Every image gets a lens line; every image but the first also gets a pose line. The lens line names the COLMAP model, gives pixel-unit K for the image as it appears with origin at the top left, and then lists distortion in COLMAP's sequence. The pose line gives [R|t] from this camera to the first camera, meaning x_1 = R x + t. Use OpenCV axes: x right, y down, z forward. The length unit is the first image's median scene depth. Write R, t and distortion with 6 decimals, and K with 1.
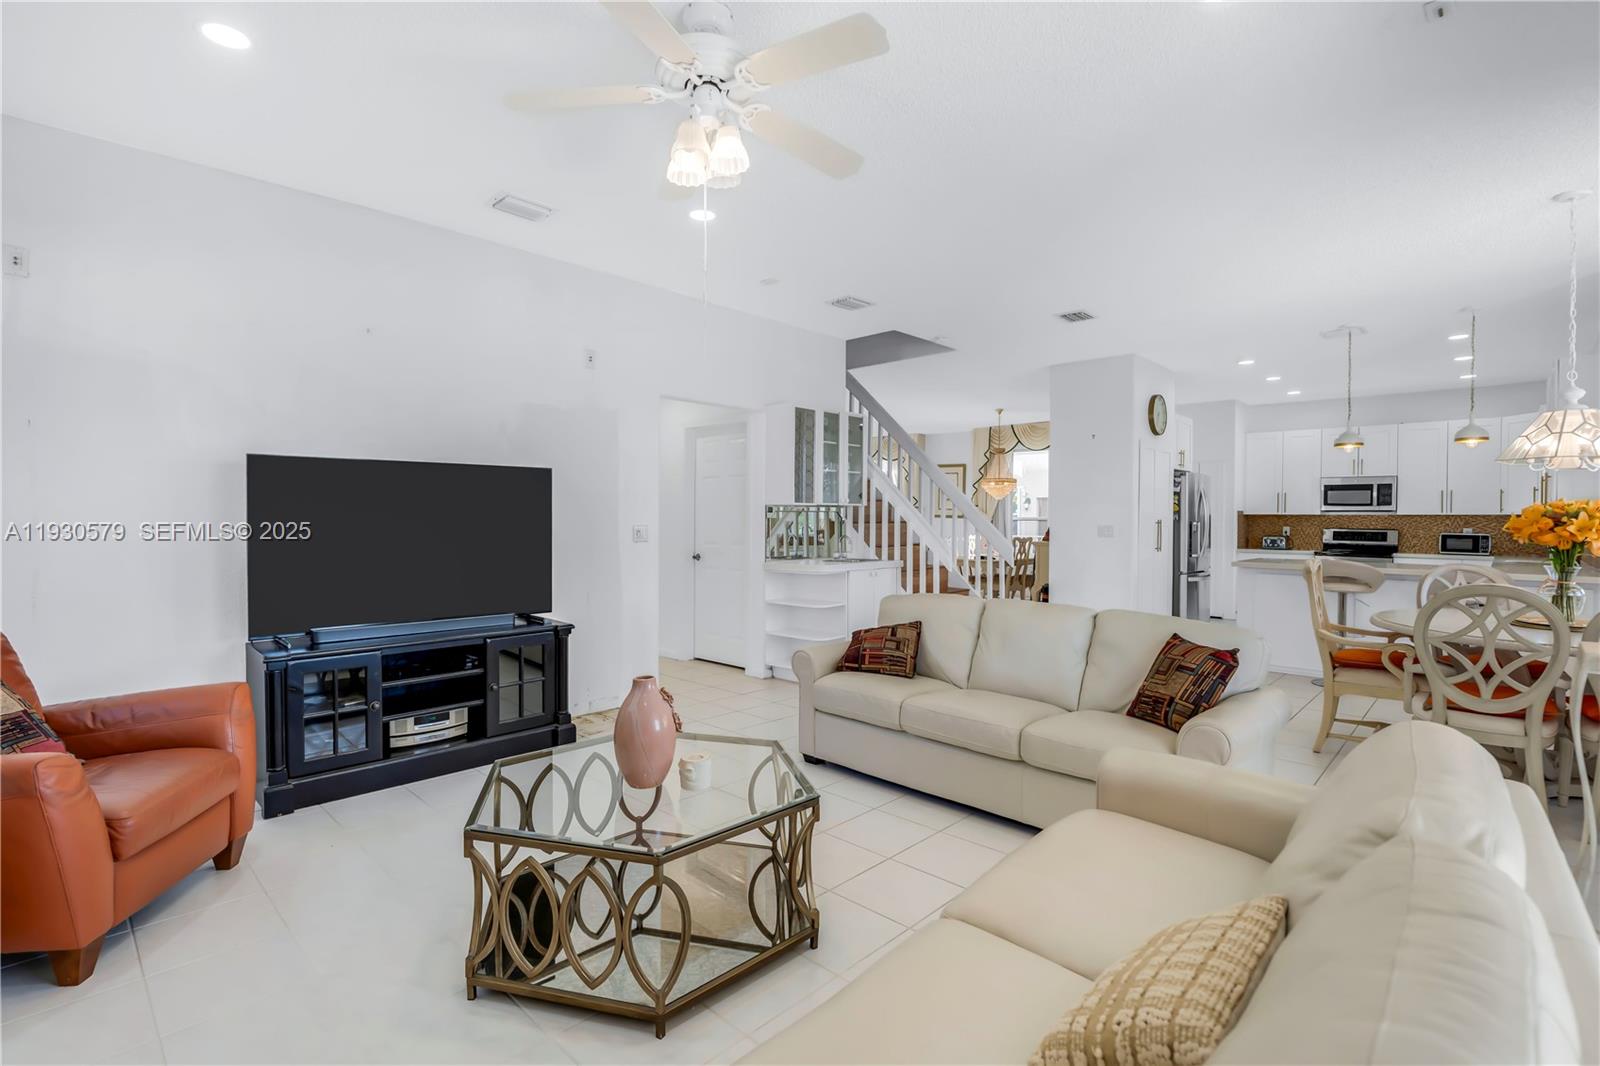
lens RADIAL K [[734.7, 0, 766.8], [0, 734.7, 532.1], [0, 0, 1]] dist [-0.002580, -0.000218]
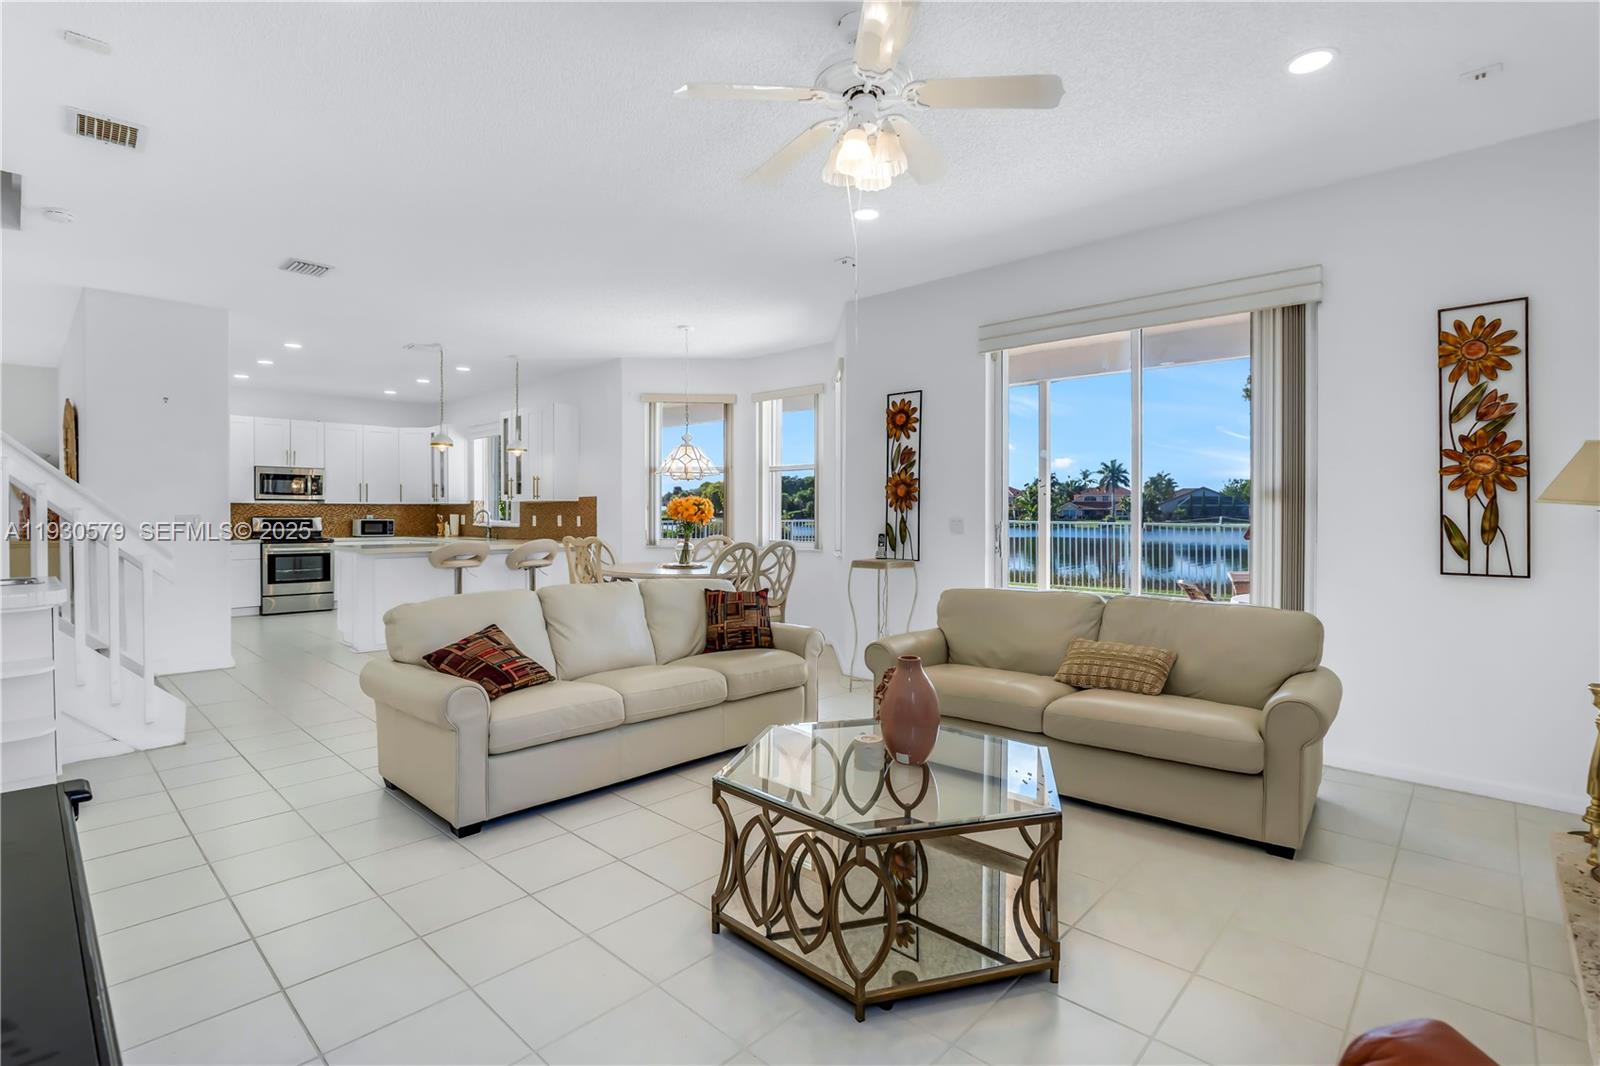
lens RADIAL K [[765.1, 0, 799.0], [0, 765.1, 513.7], [0, 0, 1]] dist [0.017131, -0.000076]
pose [[-0.033959, -0.005895, 0.999406, -0.341628], [0.017535, 0.999825, 0.006493, -0.003227], [-0.999269, 0.017745, -0.033850, 0.330521]]
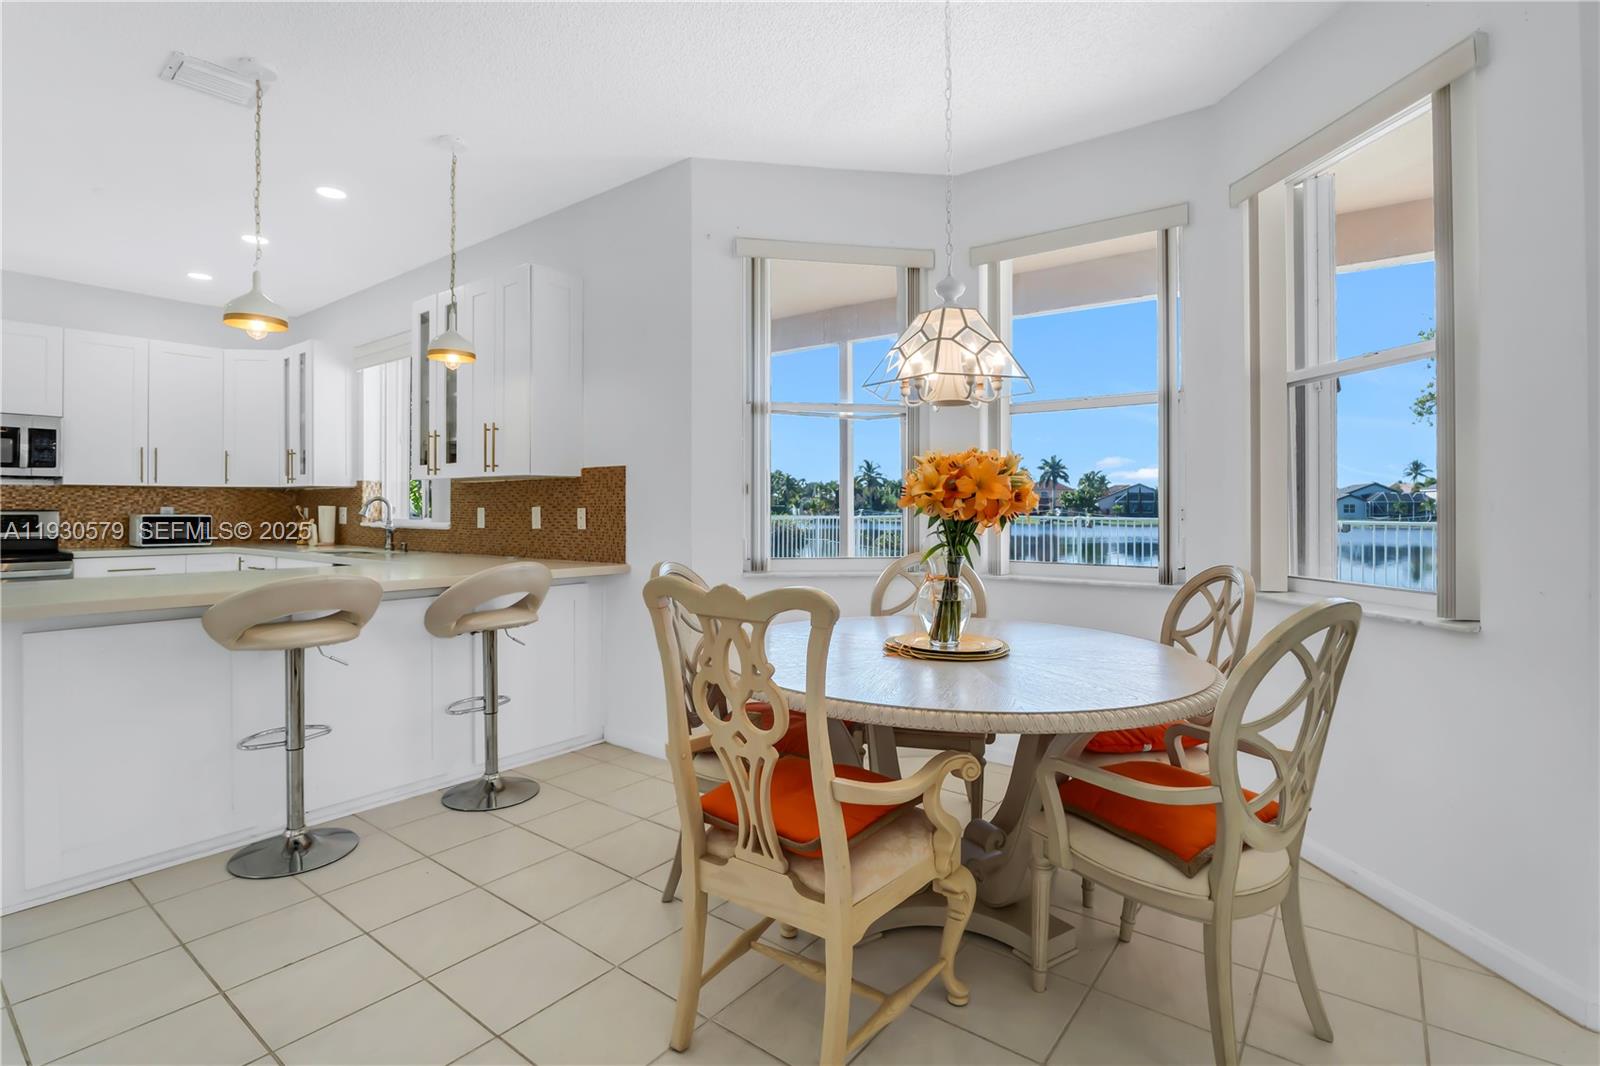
lens RADIAL K [[760.1, 0, 796.8], [0, 760.1, 500.4], [0, 0, 1]] dist [-0.002003, -0.000169]
pose [[-0.125532, 0.005965, 0.992072, 0.199644], [0.015858, 0.999866, -0.004006, 0.000591], [-0.991963, 0.015230, -0.125610, 0.516866]]
